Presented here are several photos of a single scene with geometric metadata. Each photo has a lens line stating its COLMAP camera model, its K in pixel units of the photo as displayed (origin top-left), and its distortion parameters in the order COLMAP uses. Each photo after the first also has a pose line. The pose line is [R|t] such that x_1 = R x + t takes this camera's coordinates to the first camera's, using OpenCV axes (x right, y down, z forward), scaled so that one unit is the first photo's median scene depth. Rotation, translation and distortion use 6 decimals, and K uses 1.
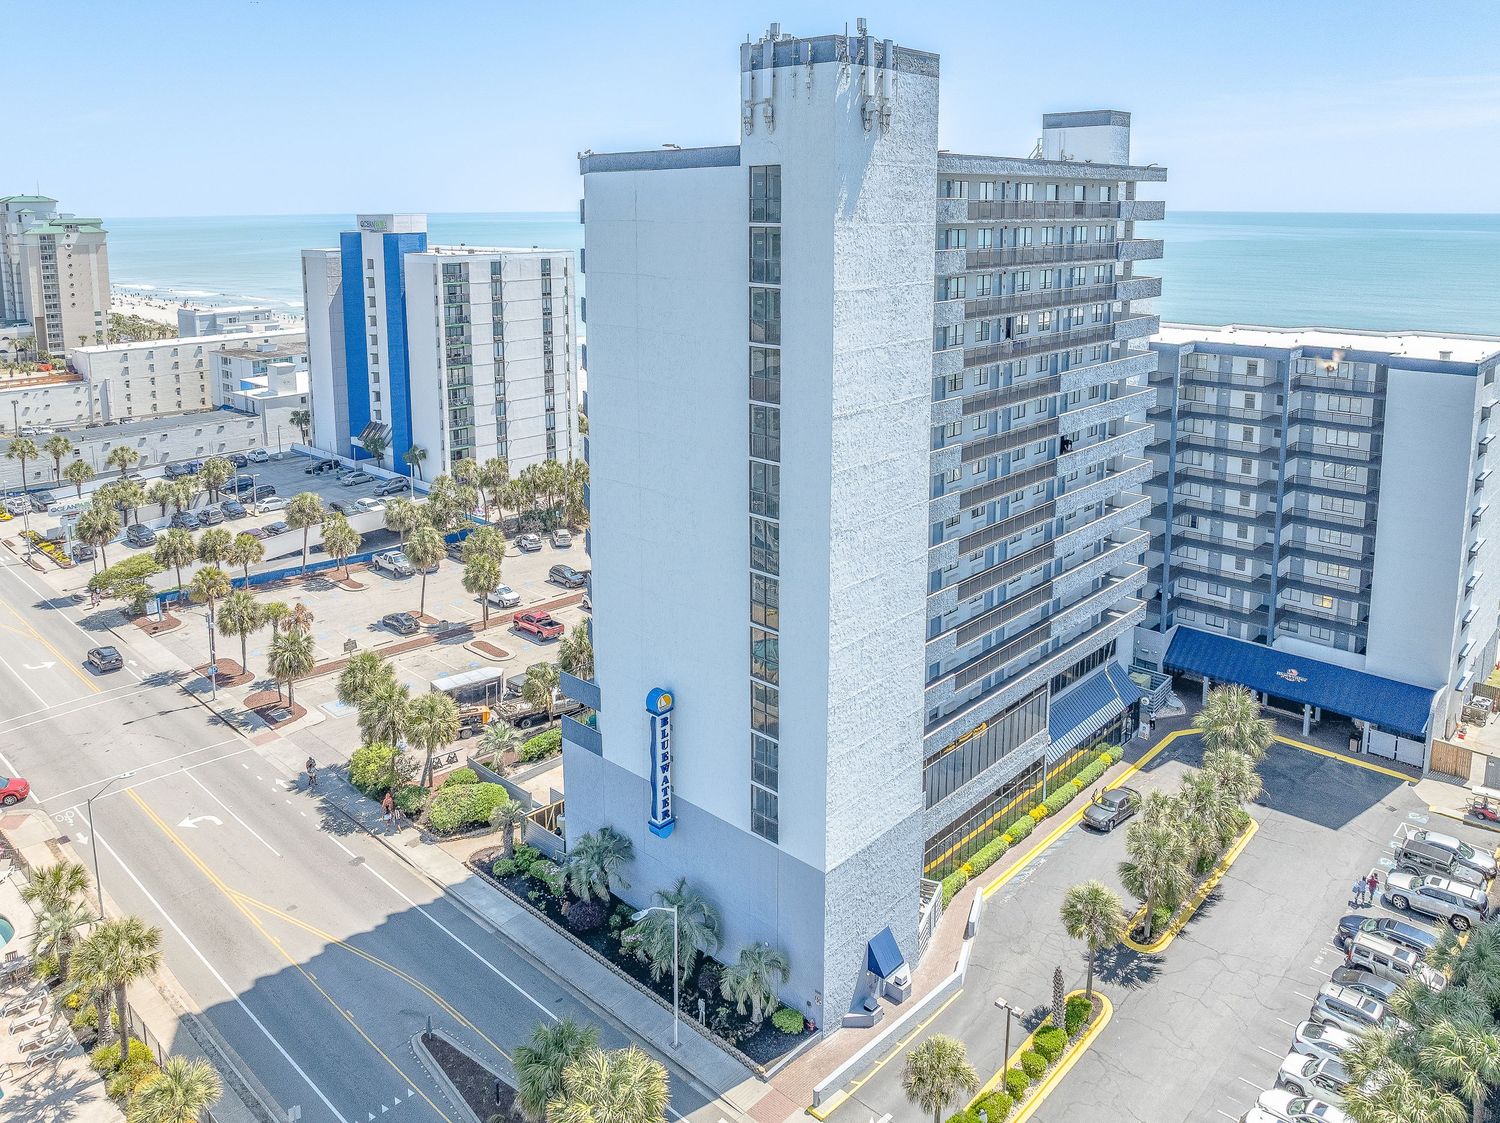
lens RADIAL K [[1090.1, 0, 749.5], [0, 1090.1, 555.5], [0, 0, 1]] dist [0.001908, -0.000091]
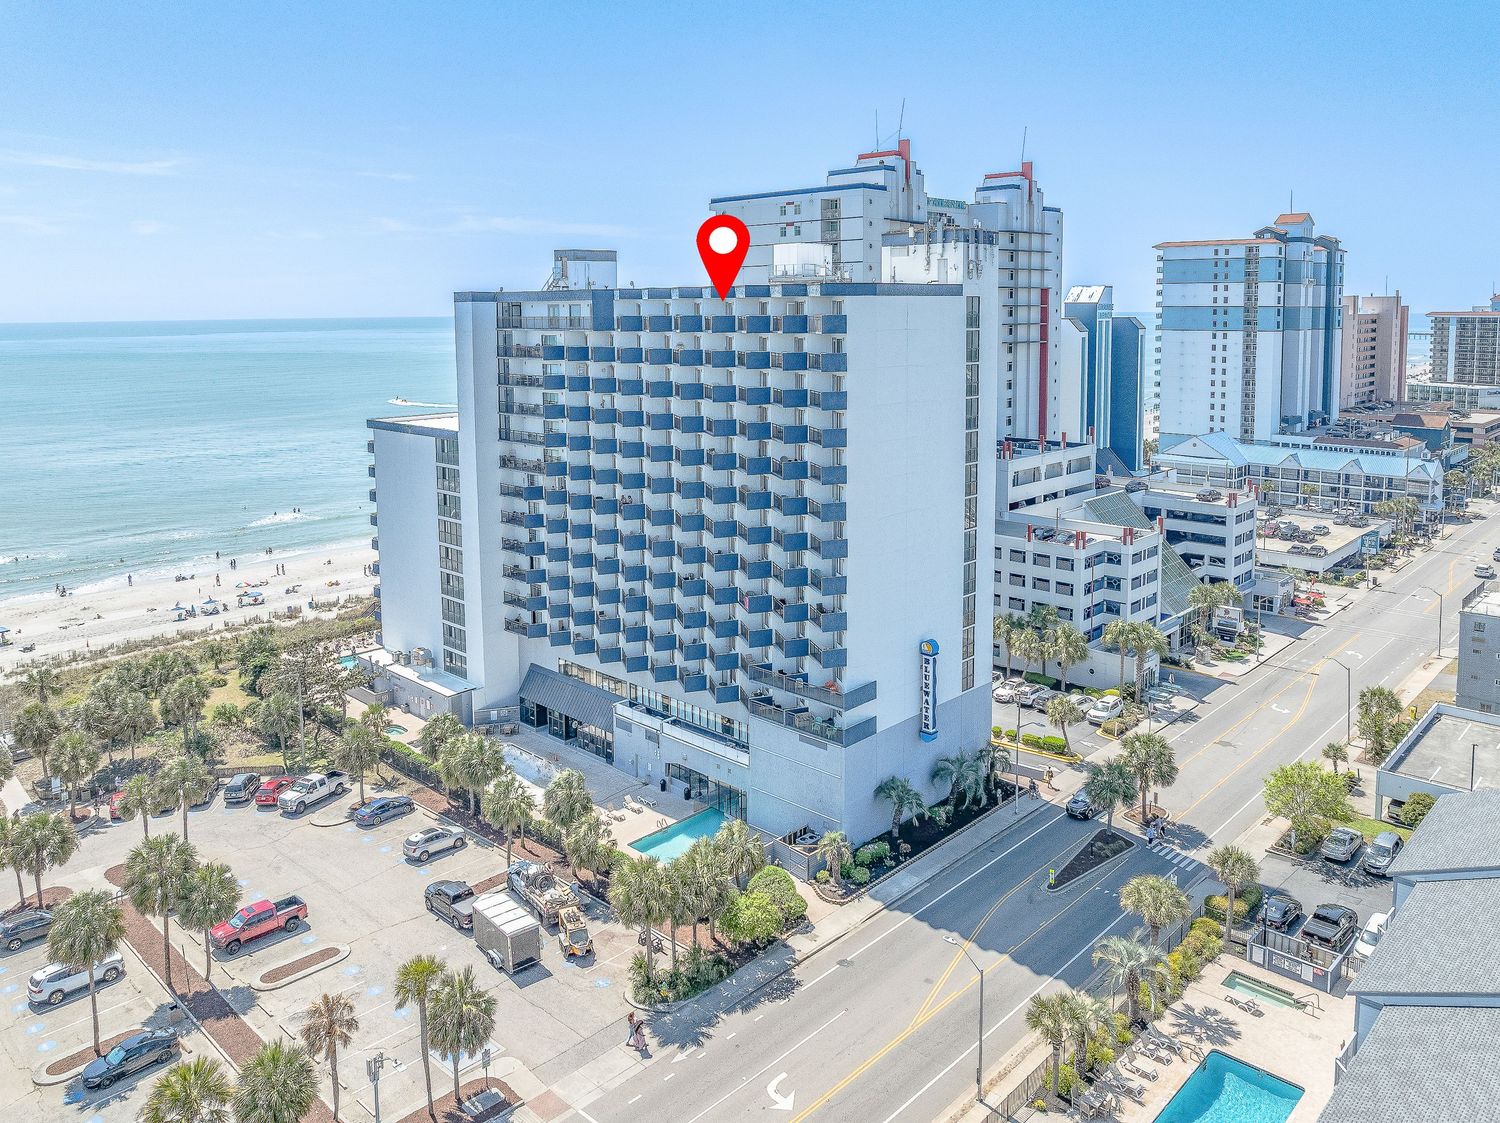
lens RADIAL K [[1090.1, 0, 749.5], [0, 1090.1, 566.3], [0, 0, 1]] dist [0.001908, -0.000091]
pose [[0.019860, -0.245657, 0.969153, -1.306543], [0.315473, 0.921364, 0.227079, -0.329526], [-0.948727, 0.301232, 0.095797, 0.918718]]
